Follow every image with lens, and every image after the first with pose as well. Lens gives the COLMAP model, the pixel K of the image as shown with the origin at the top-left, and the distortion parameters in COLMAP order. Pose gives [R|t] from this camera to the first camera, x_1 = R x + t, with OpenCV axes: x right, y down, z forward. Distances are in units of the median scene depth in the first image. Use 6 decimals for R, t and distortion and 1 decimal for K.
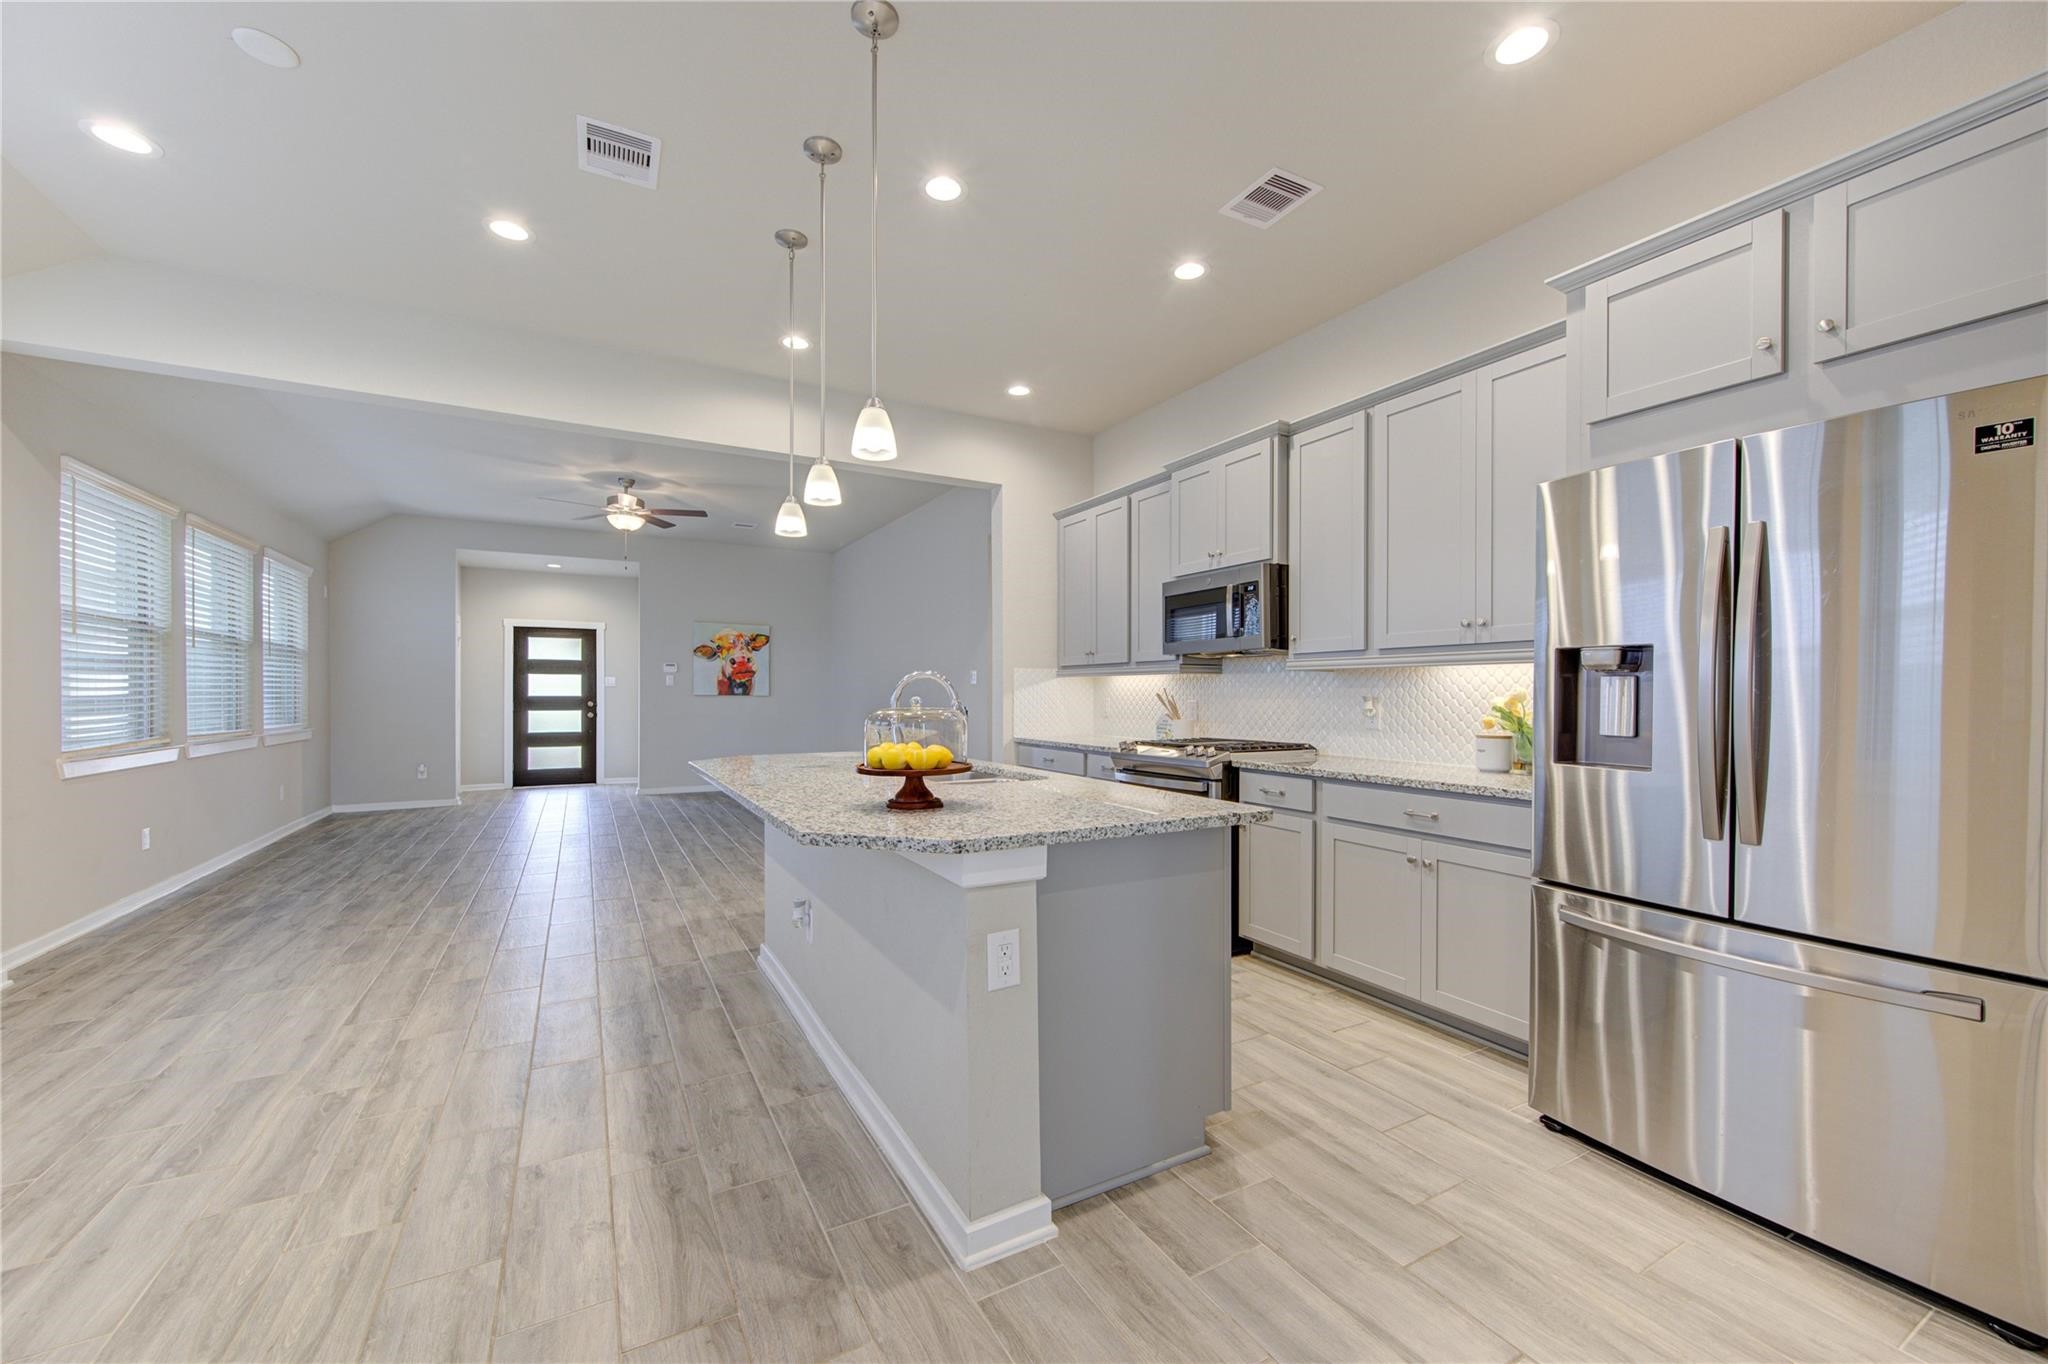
lens RADIAL K [[814.8, 0, 1039.4], [0, 814.8, 694.2], [0, 0, 1]] dist [0.000542, 0.000206]
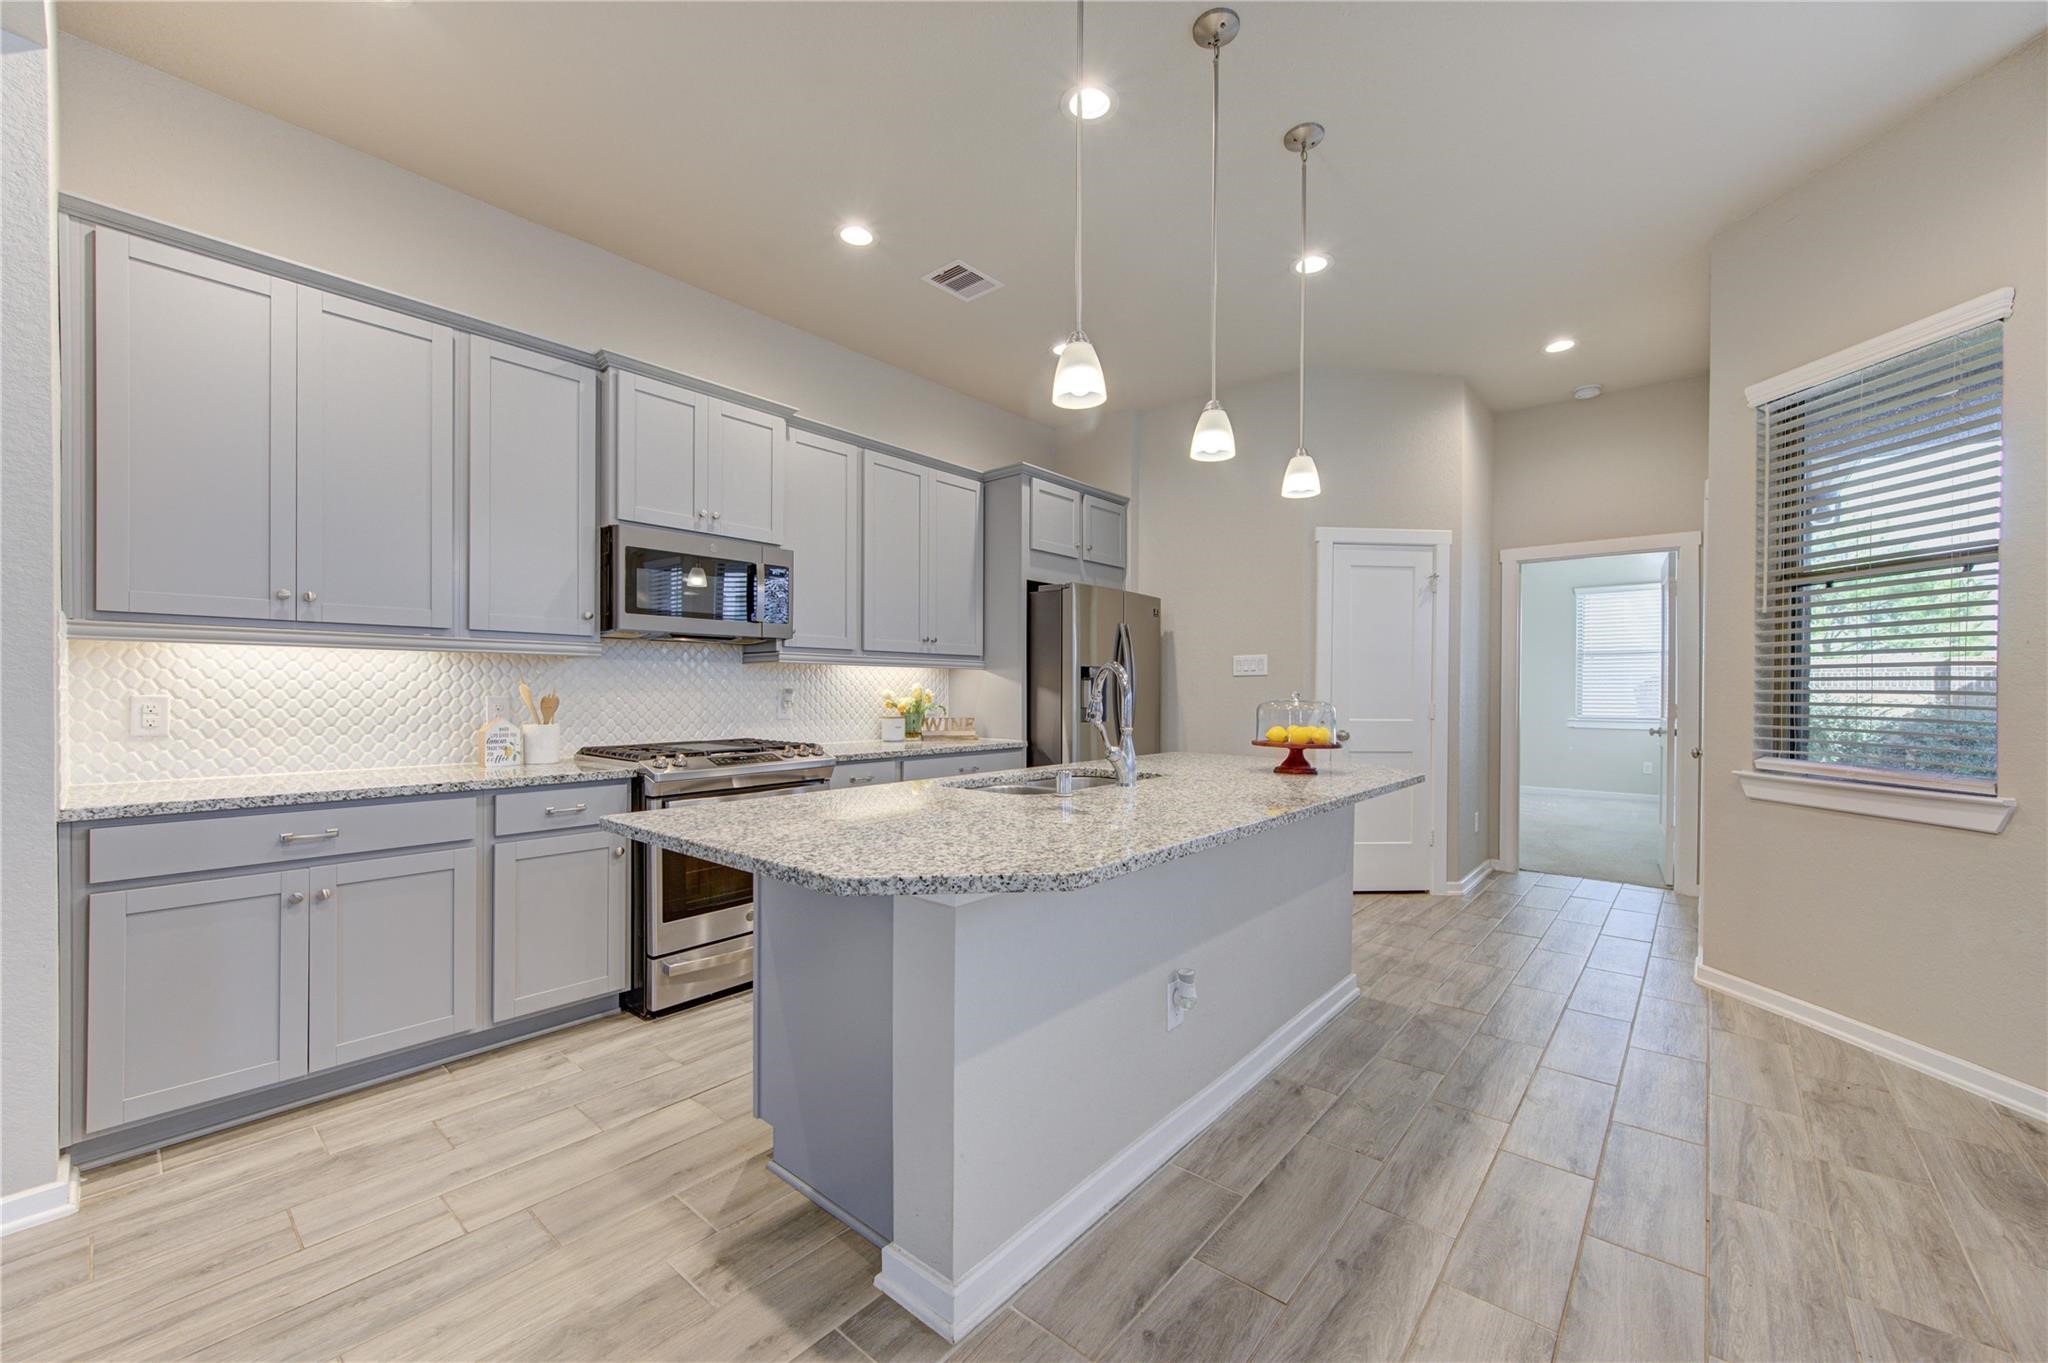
lens RADIAL K [[800.6, 0, 1018.5], [0, 800.6, 692.1], [0, 0, 1]] dist [0.001315, 0.000042]
pose [[-0.339473, -0.006170, 0.940596, -0.726864], [-0.004565, 0.999978, 0.004912, -0.000239], [-0.940605, -0.002626, -0.339494, 1.100420]]
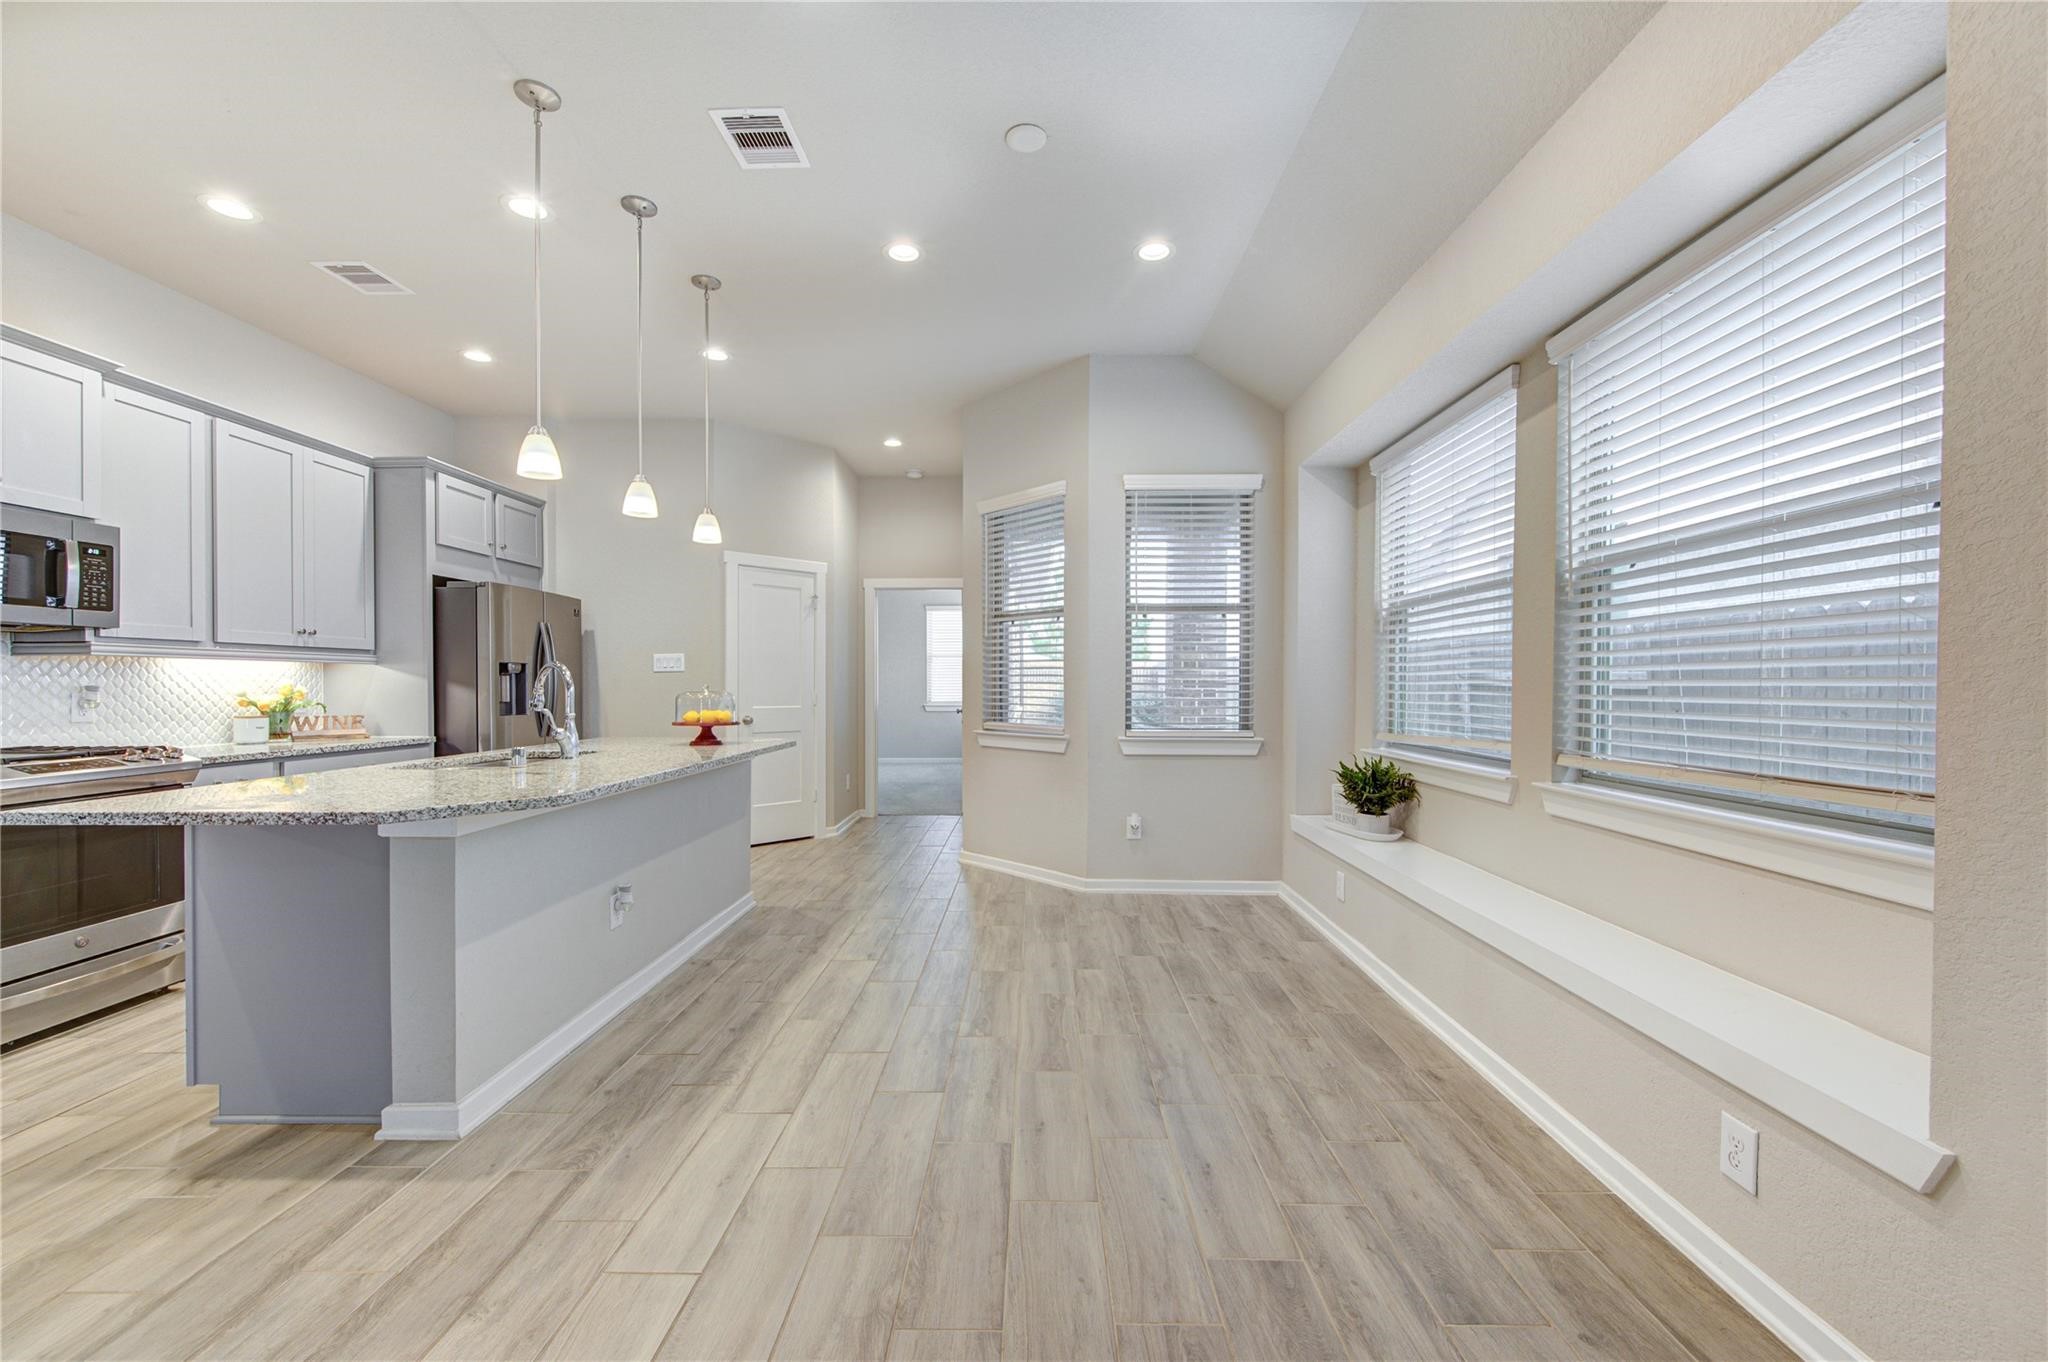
lens RADIAL K [[804.3, 0, 1025.3], [0, 804.3, 687.4], [0, 0, 1]] dist [-0.000585, -0.000145]
pose [[-0.865962, -0.001173, 0.500109, -0.978193], [0.001559, 0.999986, 0.005046, 0.000809], [-0.500108, 0.005149, -0.865948, 1.287292]]
